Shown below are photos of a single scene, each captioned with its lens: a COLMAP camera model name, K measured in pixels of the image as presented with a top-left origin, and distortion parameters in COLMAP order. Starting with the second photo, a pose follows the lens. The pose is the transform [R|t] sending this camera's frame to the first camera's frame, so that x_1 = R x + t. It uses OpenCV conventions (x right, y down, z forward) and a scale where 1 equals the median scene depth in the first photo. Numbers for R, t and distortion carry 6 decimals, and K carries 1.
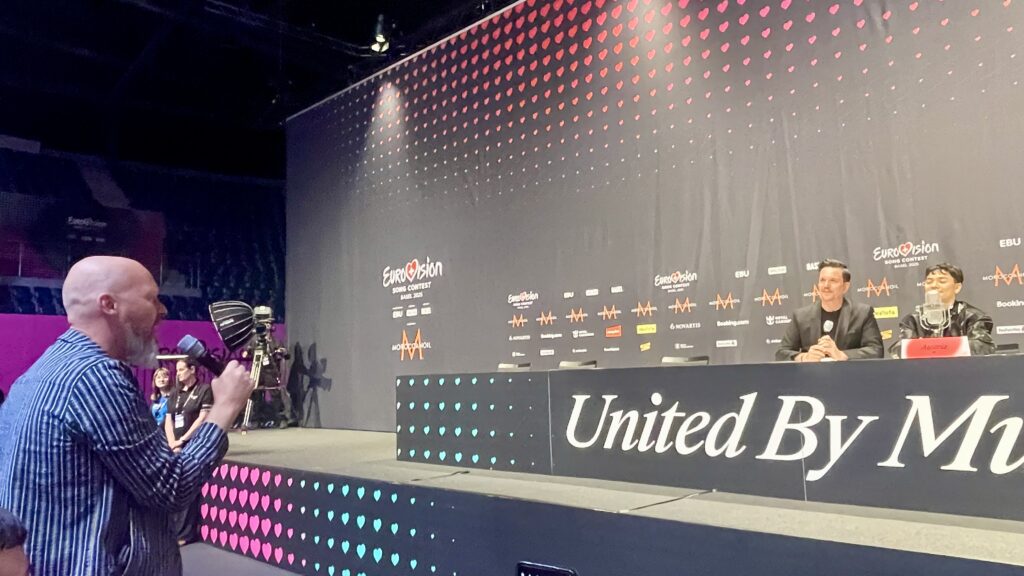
lens RADIAL K [[744.6, 0, 504.6], [0, 744.6, 286.7], [0, 0, 1]] dist [0.037943, -0.069708]
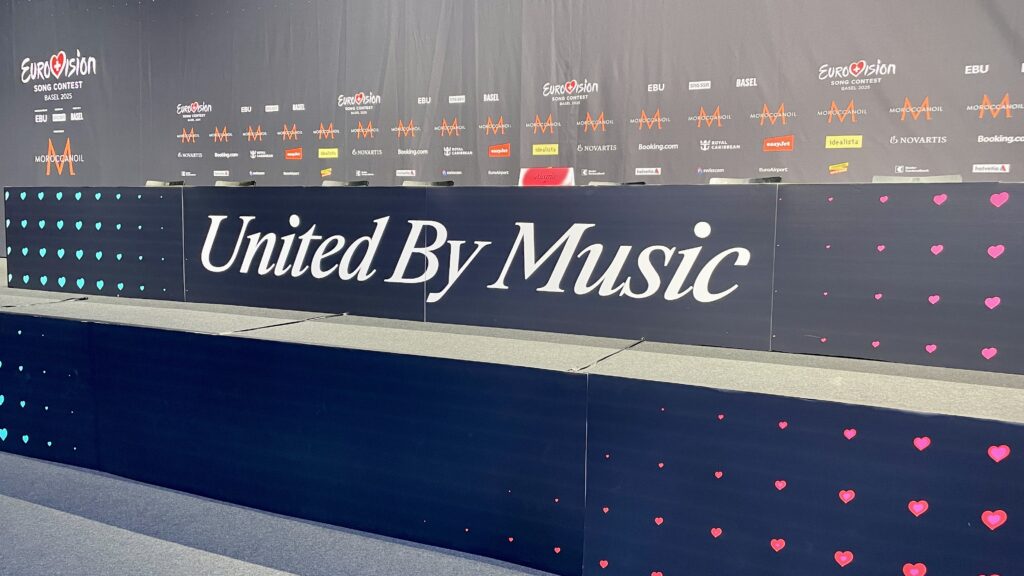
lens RADIAL K [[762.6, 0, 517.7], [0, 762.6, 287.1], [0, 0, 1]] dist [0.097333, -0.127717]
pose [[0.942109, 0.008498, 0.335198, 0.129917], [-0.078678, 0.977371, 0.196355, 0.018050], [-0.325944, -0.211361, 0.921459, 0.002660]]
